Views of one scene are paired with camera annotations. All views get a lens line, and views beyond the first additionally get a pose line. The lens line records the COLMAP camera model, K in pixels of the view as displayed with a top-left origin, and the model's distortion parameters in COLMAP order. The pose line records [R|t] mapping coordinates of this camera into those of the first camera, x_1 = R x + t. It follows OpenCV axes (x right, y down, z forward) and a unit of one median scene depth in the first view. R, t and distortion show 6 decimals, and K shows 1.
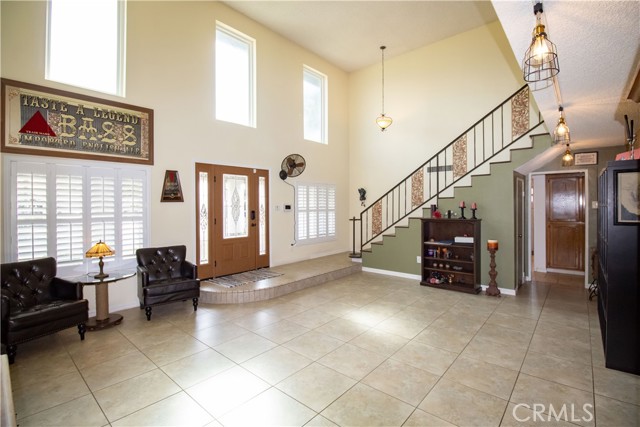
lens RADIAL K [[298.9, 0, 321.8], [0, 298.9, 209.6], [0, 0, 1]] dist [0.002803, 0.000334]
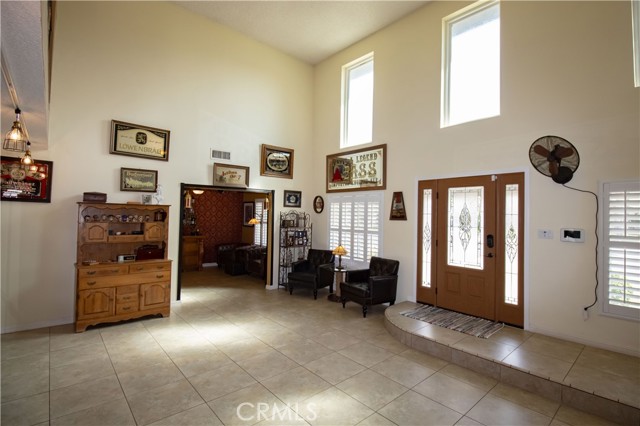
lens RADIAL K [[298.9, 0, 321.8], [0, 298.9, 209.1], [0, 0, 1]] dist [0.002803, 0.000334]
pose [[-0.116875, -0.011140, -0.993084, 0.630379], [-0.024991, 0.999653, -0.008273, -0.049888], [0.992832, 0.023852, -0.117113, 0.837017]]
